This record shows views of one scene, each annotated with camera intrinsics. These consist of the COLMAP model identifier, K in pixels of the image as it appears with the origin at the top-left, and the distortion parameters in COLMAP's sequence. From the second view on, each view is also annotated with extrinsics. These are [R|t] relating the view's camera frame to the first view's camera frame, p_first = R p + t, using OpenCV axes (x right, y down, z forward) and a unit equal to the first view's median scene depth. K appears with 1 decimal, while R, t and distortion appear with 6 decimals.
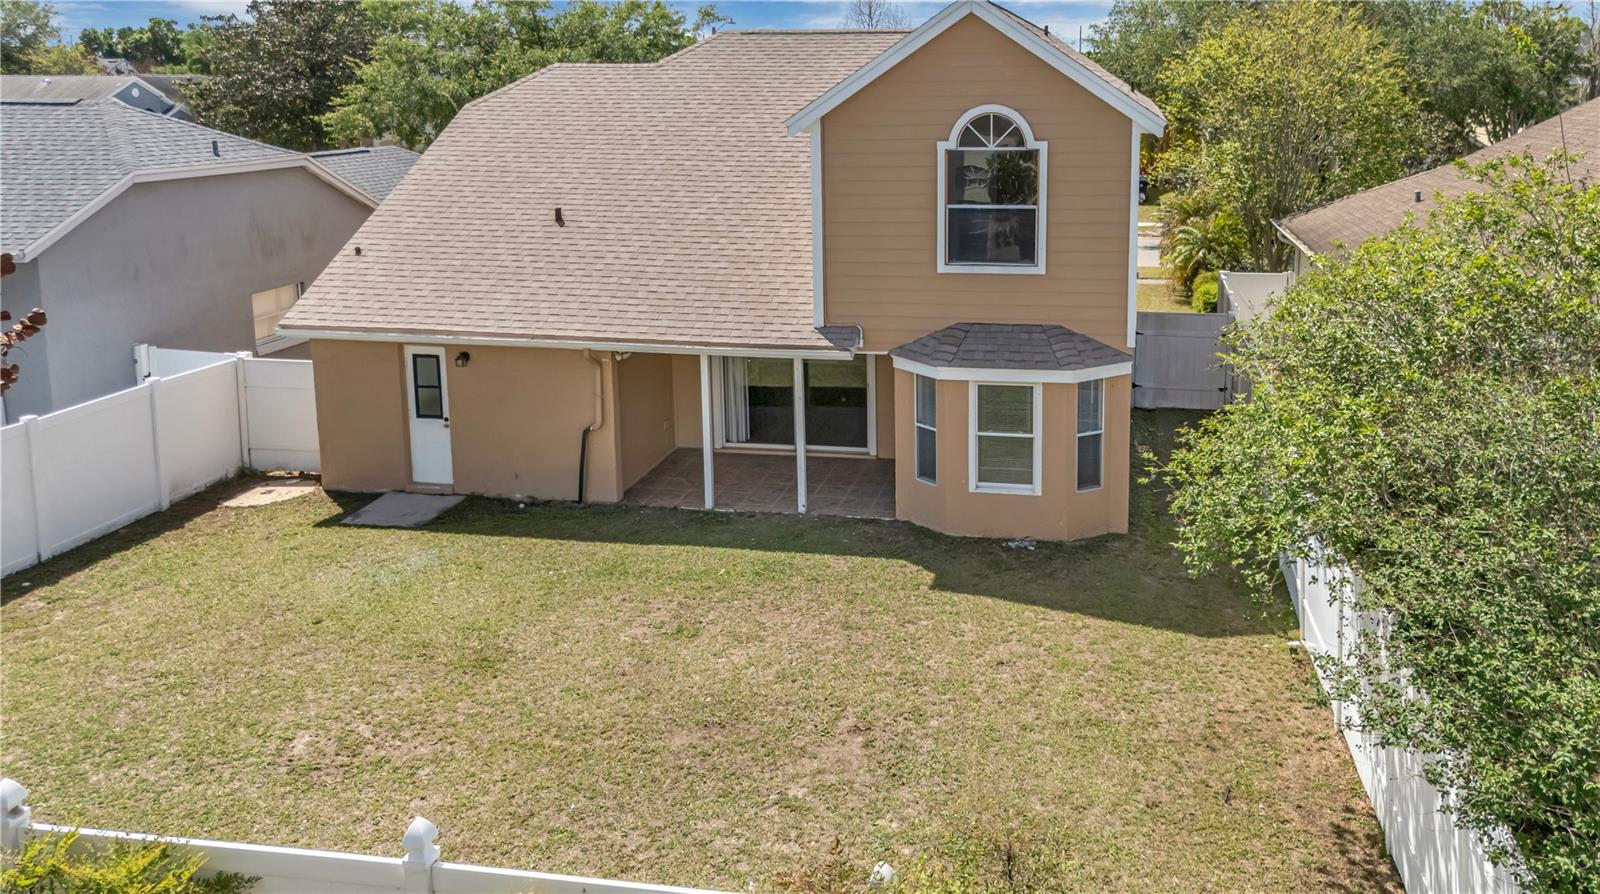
lens RADIAL K [[1229.5, 0, 899.8], [0, 1229.5, 315.5], [0, 0, 1]] dist [0.043817, 0.003769]
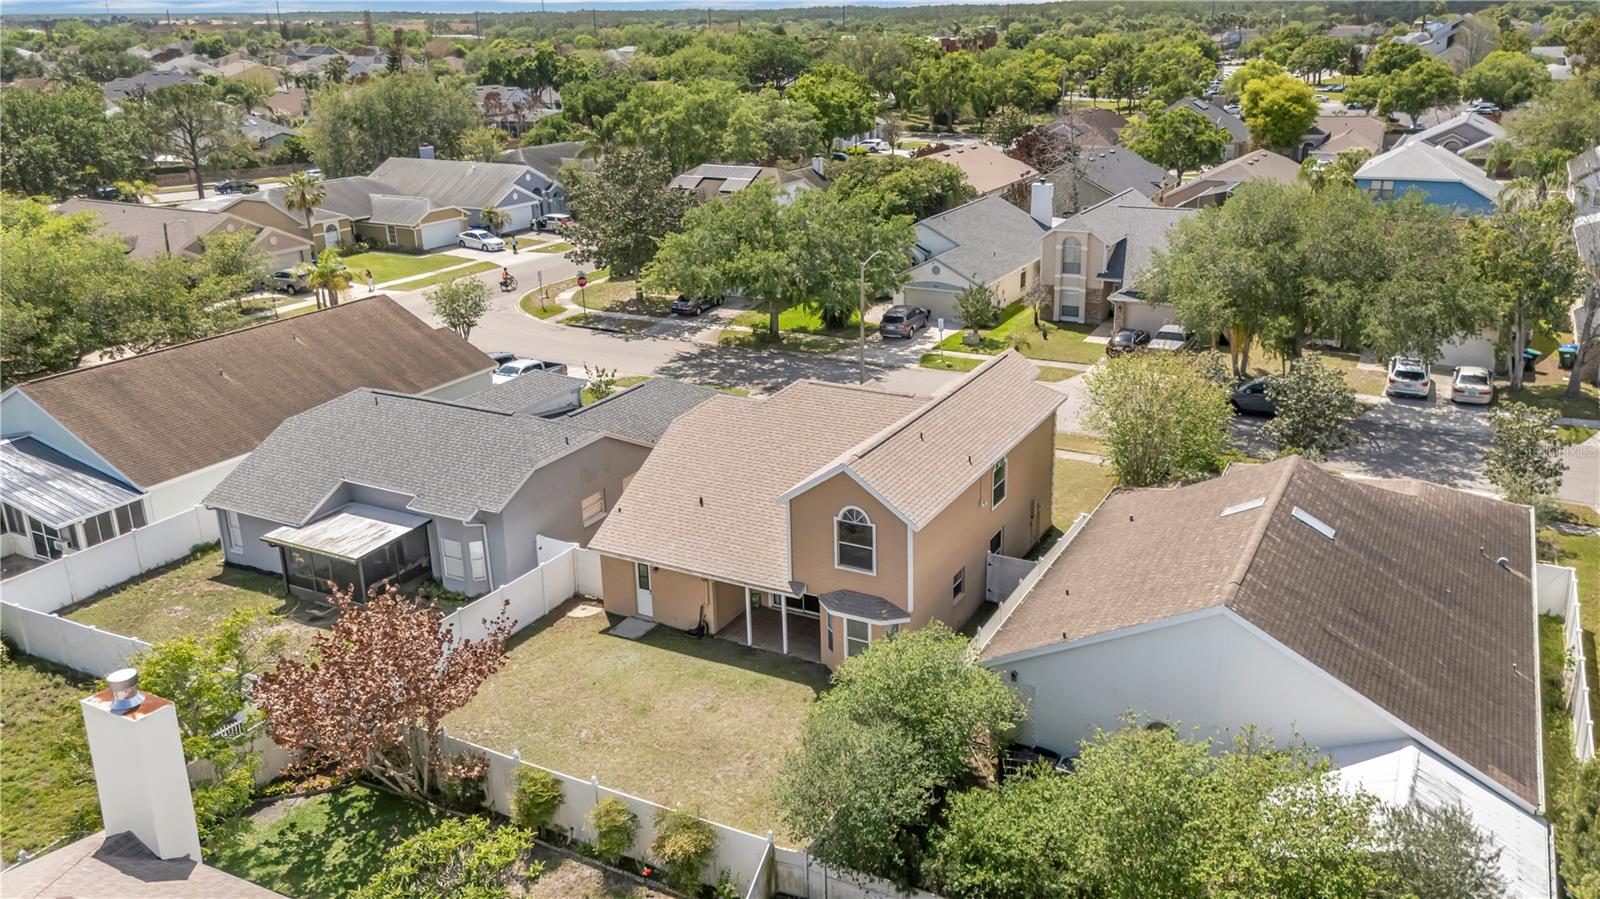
lens RADIAL K [[1232.9, 0, 834.8], [0, 1232.9, 447.2], [0, 0, 1]] dist [0.077762, -0.074426]
pose [[0.952576, 0.086993, -0.291600, 0.698520], [-0.038931, 0.985231, 0.166748, -0.656078], [0.301799, -0.147488, 0.941894, -1.185545]]
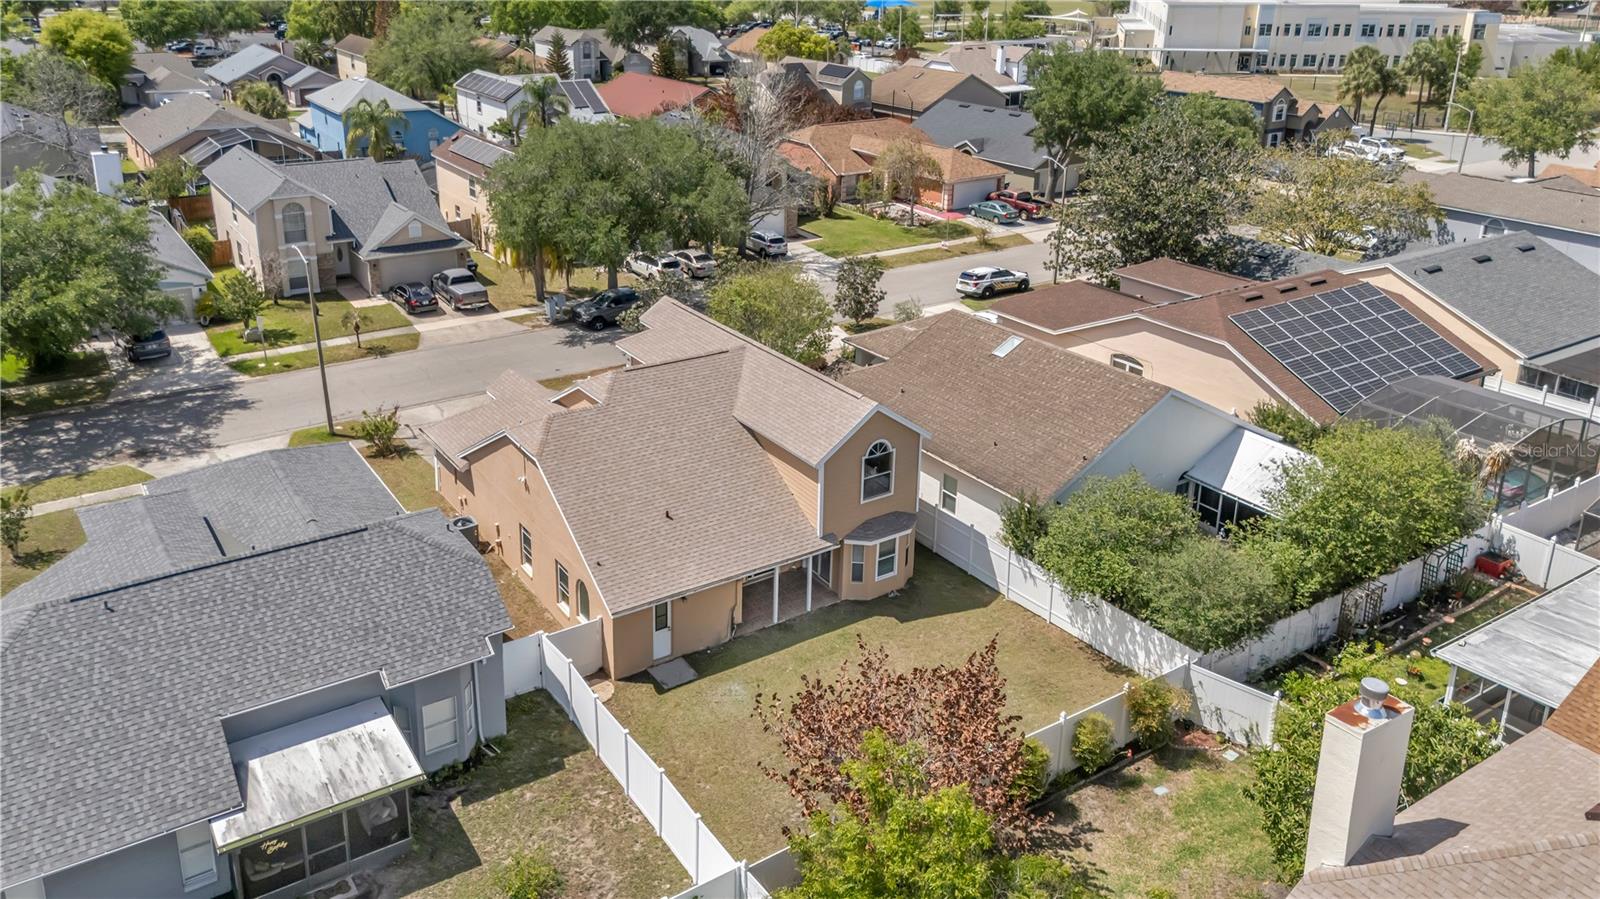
lens RADIAL K [[1209.4, 0, 772.9], [0, 1209.4, 425.1], [0, 0, 1]] dist [0.086837, -0.066509]
pose [[0.722314, -0.251811, 0.644091, -1.658952], [0.111381, 0.961553, 0.251017, -0.835872], [-0.682537, -0.109574, 0.722591, -0.653293]]
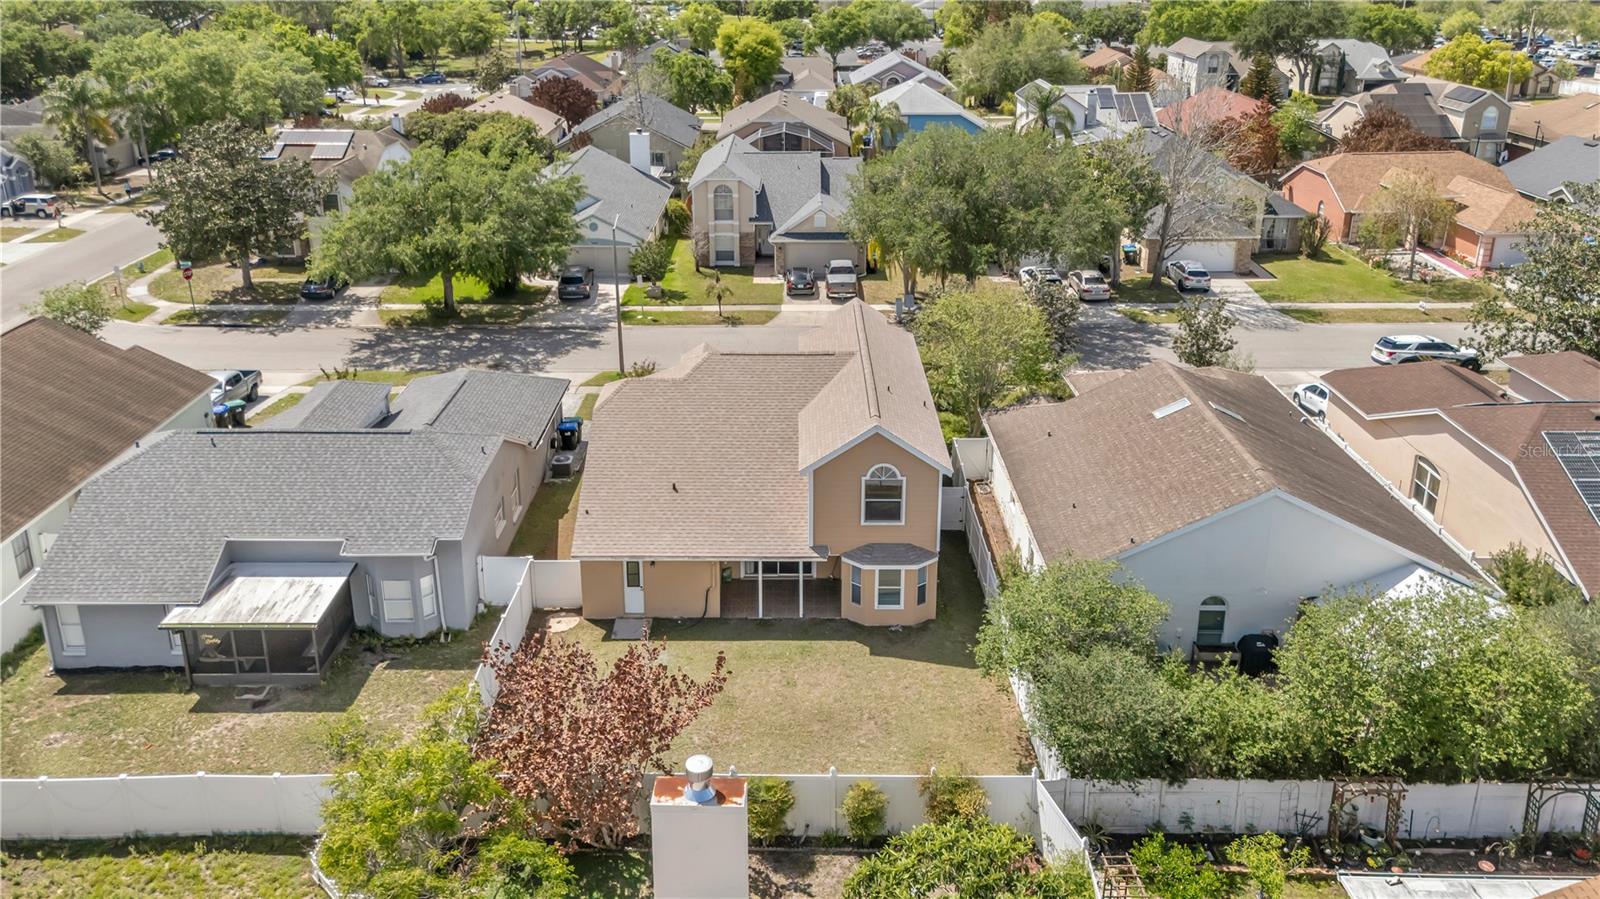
lens RADIAL K [[1209.4, 0, 772.9], [0, 1209.4, 425.1], [0, 0, 1]] dist [0.086837, -0.066509]
pose [[0.986927, -0.062637, 0.148497, -0.490035], [0.031893, 0.979069, 0.201013, -0.723781], [-0.157980, -0.193649, 0.968268, -1.276953]]
